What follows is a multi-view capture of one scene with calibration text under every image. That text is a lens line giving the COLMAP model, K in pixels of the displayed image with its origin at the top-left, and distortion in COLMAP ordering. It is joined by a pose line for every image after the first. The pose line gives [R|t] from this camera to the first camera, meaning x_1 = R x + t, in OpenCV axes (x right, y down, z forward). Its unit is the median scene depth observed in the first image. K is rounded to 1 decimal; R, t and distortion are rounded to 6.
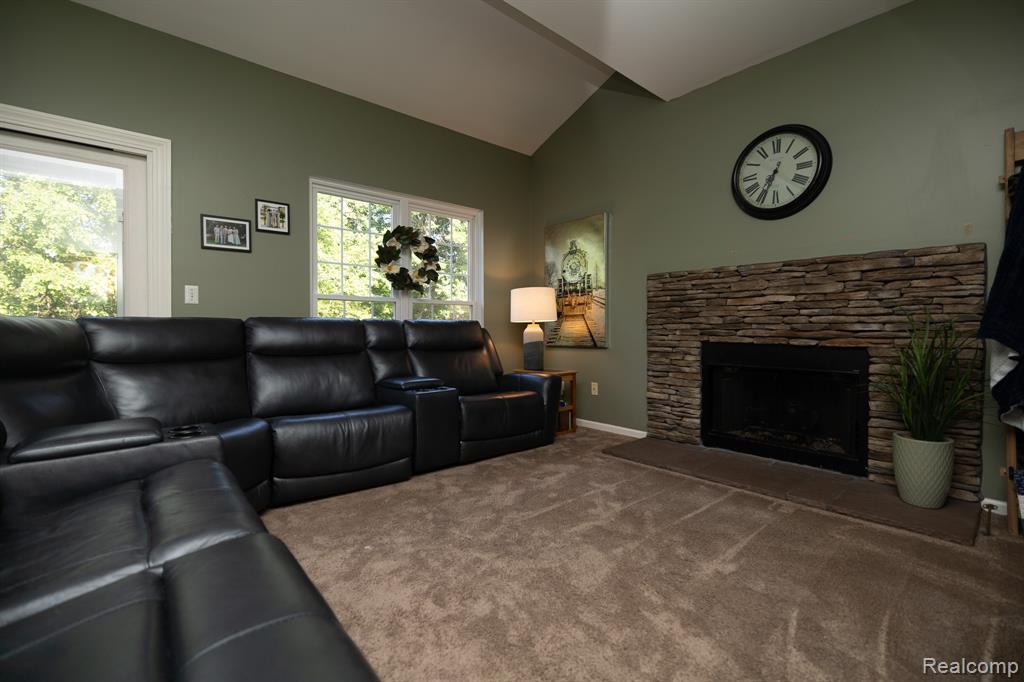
lens RADIAL K [[468.2, 0, 511.0], [0, 468.2, 337.5], [0, 0, 1]] dist [-0.002809, -0.000681]
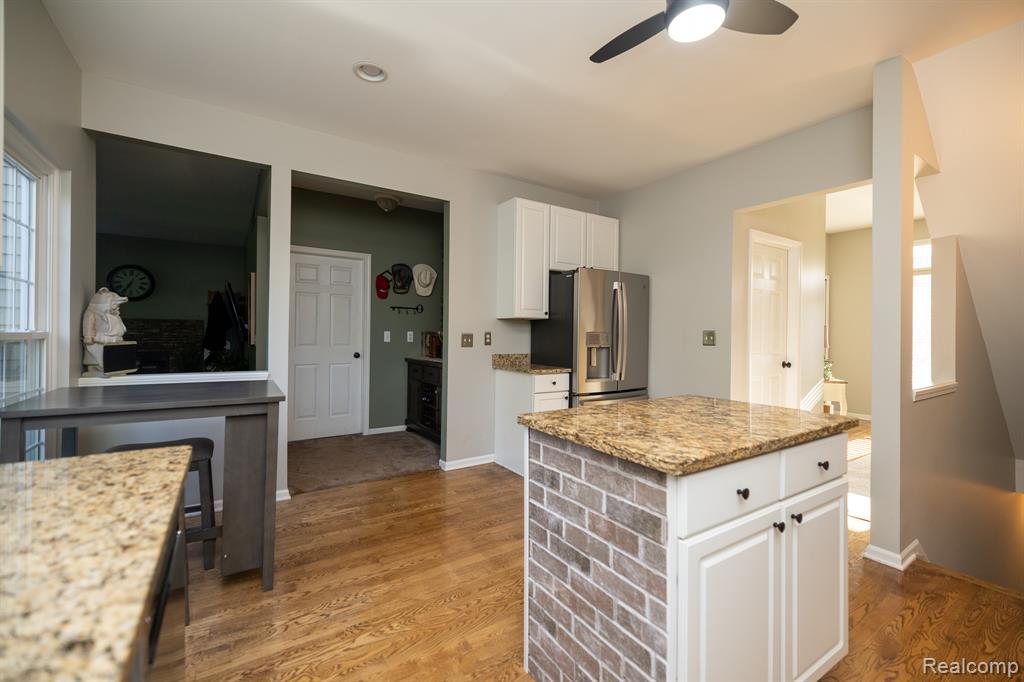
lens RADIAL K [[430.8, 0, 514.1], [0, 430.8, 335.2], [0, 0, 1]] dist [-0.000935, -0.000046]
pose [[0.151070, -0.000606, 0.988523, -1.270657], [0.003353, 0.999994, 0.000101, -0.058360], [-0.988517, 0.003299, 0.151072, -1.248940]]
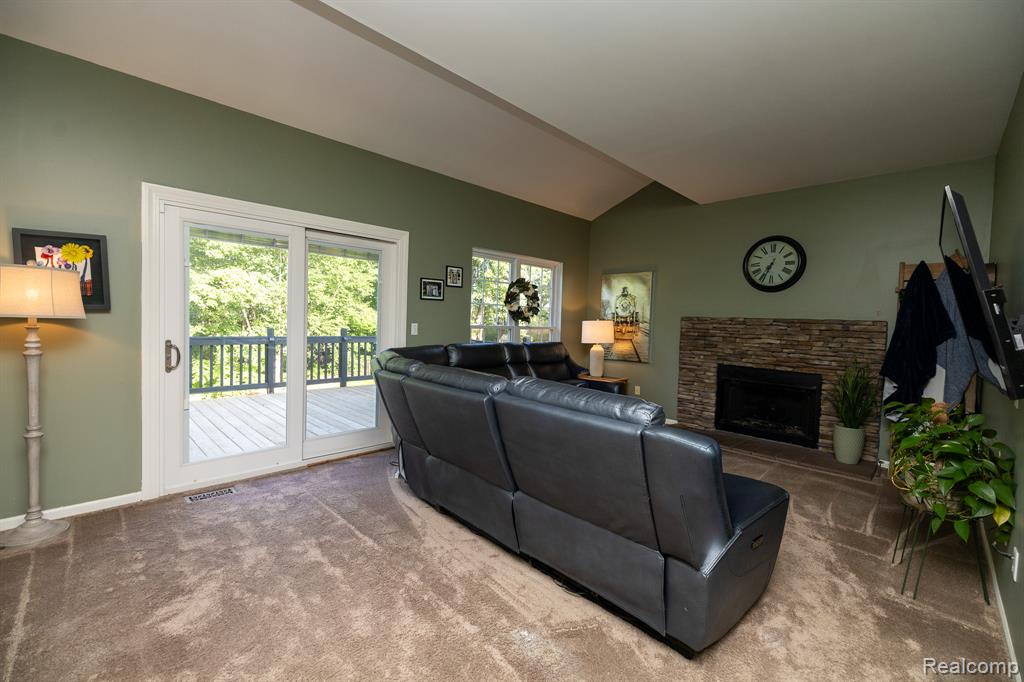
lens RADIAL K [[440.9, 0, 512.0], [0, 440.9, 341.0], [0, 0, 1]] dist [-0.000987, -0.000064]
pose [[0.997442, 0.029768, 0.064984, -0.388087], [-0.031507, 0.999168, 0.025896, -0.085758], [-0.064159, -0.027877, 0.997550, -0.436311]]
